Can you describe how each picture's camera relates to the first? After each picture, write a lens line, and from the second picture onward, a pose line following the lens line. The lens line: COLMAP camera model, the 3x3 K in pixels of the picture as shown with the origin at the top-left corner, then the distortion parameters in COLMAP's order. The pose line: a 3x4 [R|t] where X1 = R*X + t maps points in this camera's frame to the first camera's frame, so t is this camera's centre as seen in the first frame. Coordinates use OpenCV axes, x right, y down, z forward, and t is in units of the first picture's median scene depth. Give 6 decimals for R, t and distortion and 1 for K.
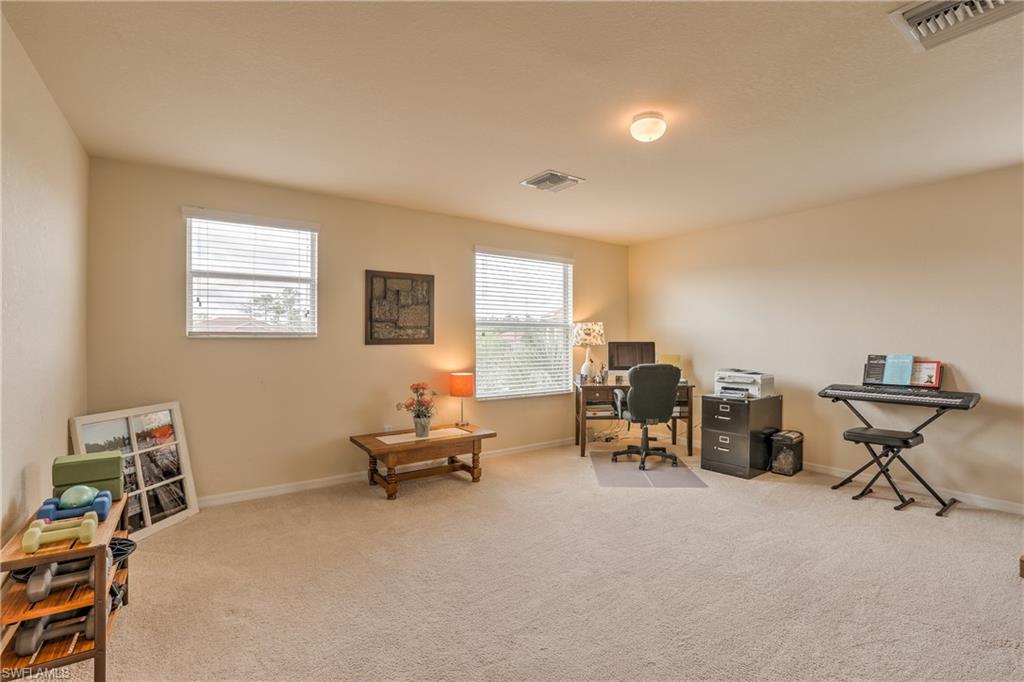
lens RADIAL K [[464.9, 0, 514.3], [0, 464.9, 340.3], [0, 0, 1]] dist [-0.038513, 0.007976]
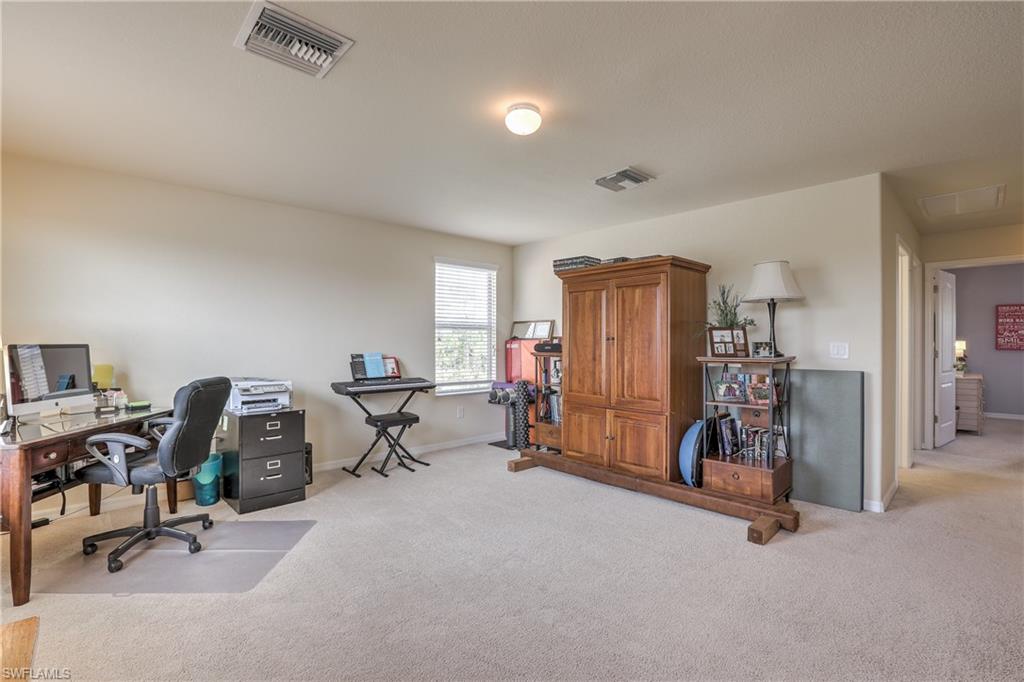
lens RADIAL K [[464.9, 0, 515.0], [0, 464.9, 340.8], [0, 0, 1]] dist [-0.038513, 0.007976]
pose [[-0.141086, 0.002336, 0.989995, -0.440596], [-0.000851, 0.999997, -0.002481, 0.000355], [-0.989997, -0.001192, -0.141083, 0.766276]]
